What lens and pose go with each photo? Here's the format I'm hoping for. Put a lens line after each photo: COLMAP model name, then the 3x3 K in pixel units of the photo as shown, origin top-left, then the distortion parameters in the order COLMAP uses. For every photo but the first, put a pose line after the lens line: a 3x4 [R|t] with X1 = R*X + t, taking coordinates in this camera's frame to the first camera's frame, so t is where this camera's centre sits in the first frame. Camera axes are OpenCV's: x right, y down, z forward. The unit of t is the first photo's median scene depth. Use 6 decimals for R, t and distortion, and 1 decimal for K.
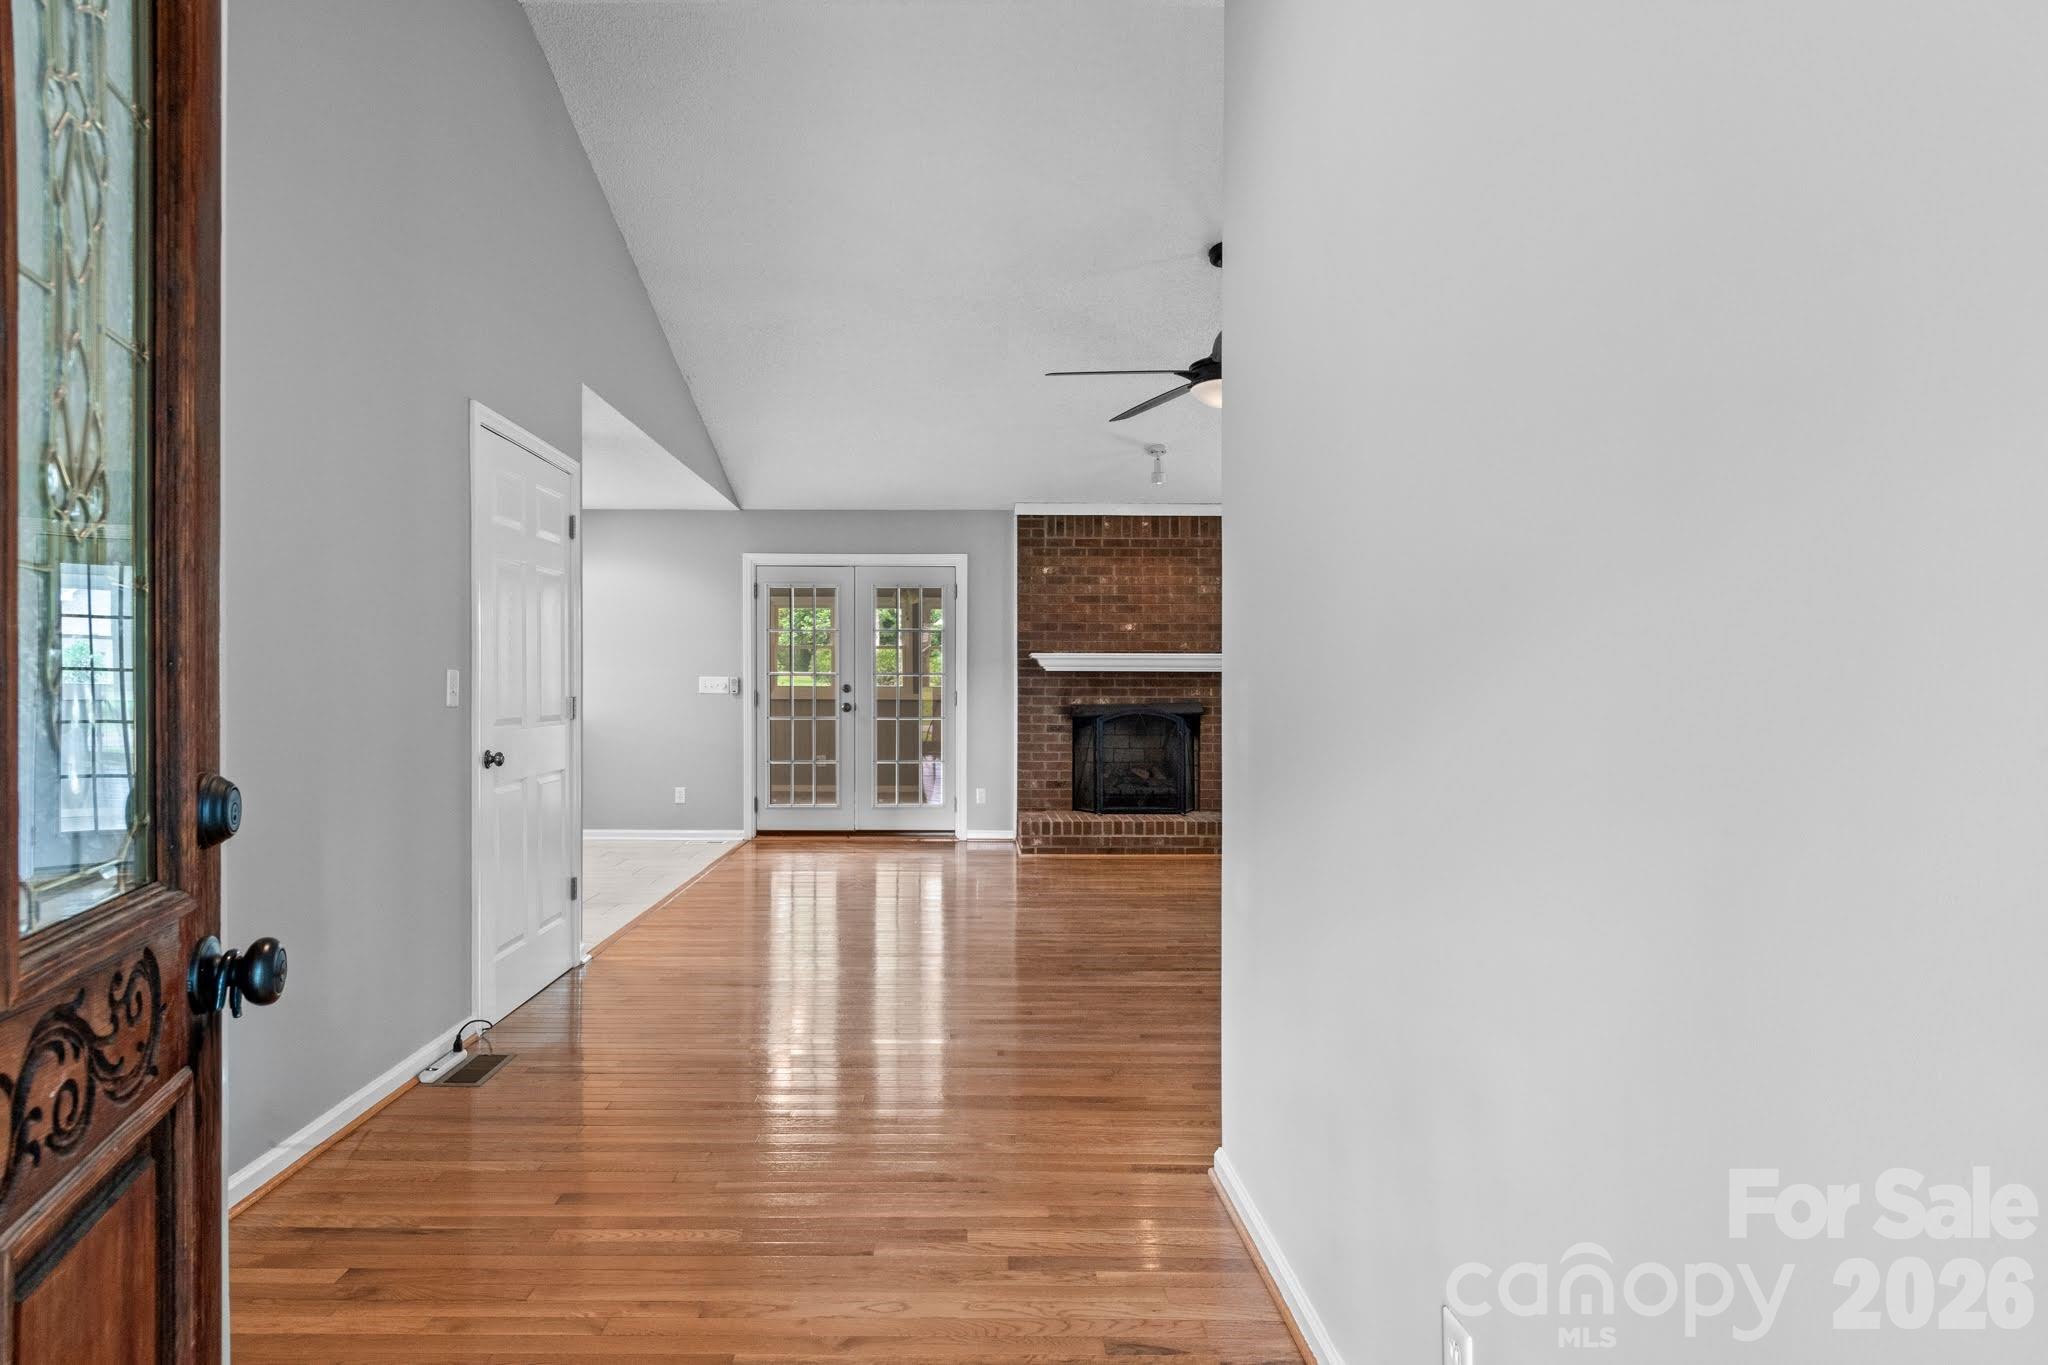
lens RADIAL K [[1136.8, 0, 971.2], [0, 1136.8, 672.0], [0, 0, 1]] dist [-0.006204, -0.003064]
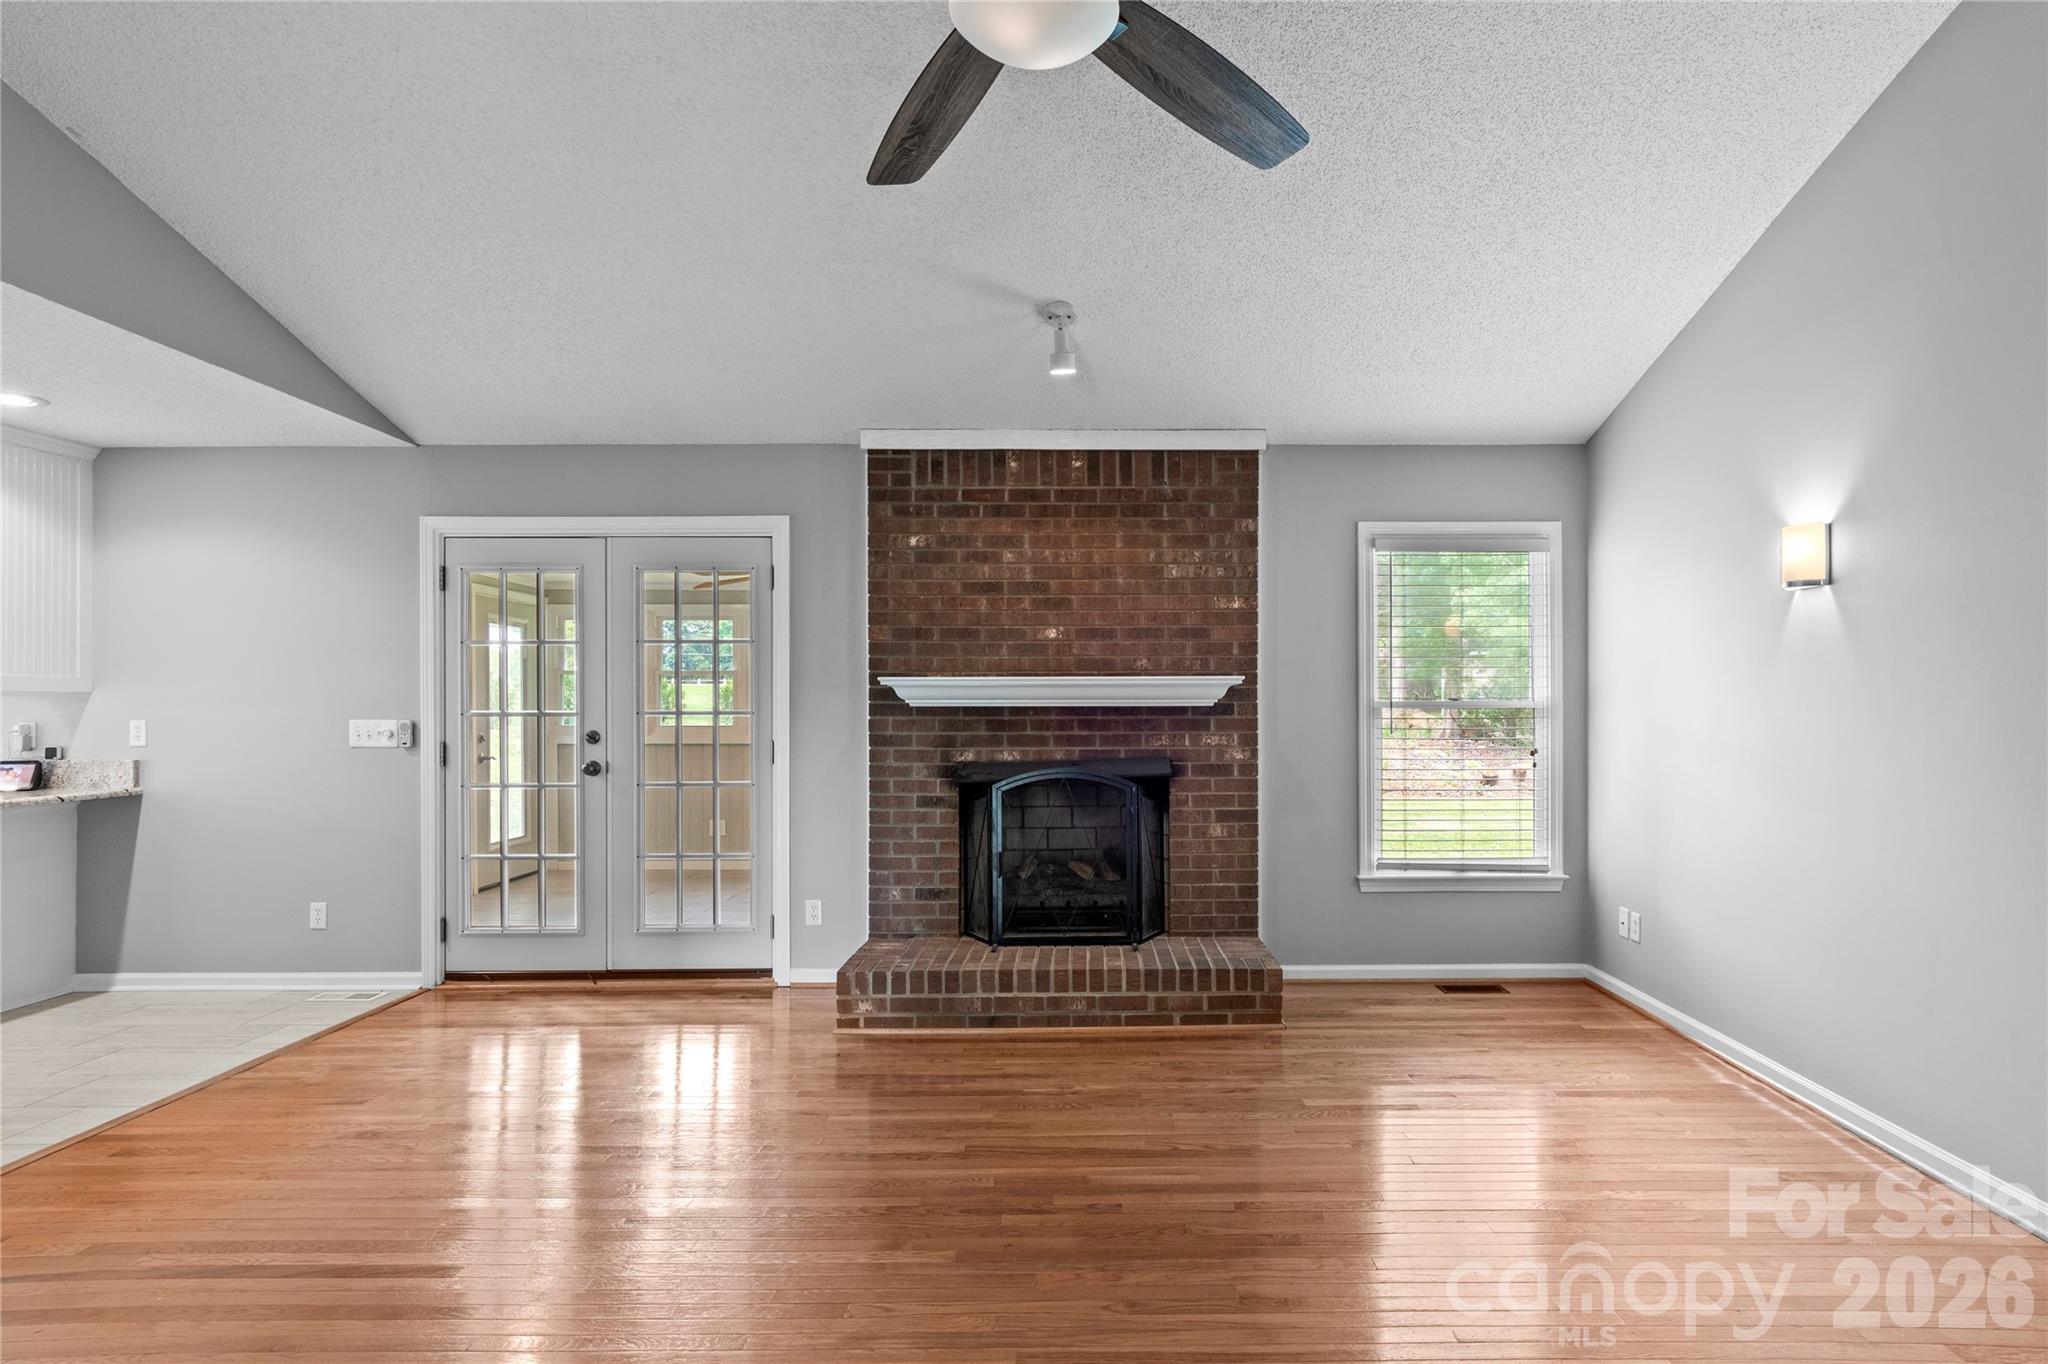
lens RADIAL K [[1108.4, 0, 1104.4], [0, 1108.4, 693.6], [0, 0, 1]] dist [-0.002517, -0.004620]
pose [[0.999921, -0.006917, 0.010473, 0.160686], [0.006990, 0.999952, -0.006927, -0.002982], [-0.010425, 0.007000, 0.999921, 0.407228]]
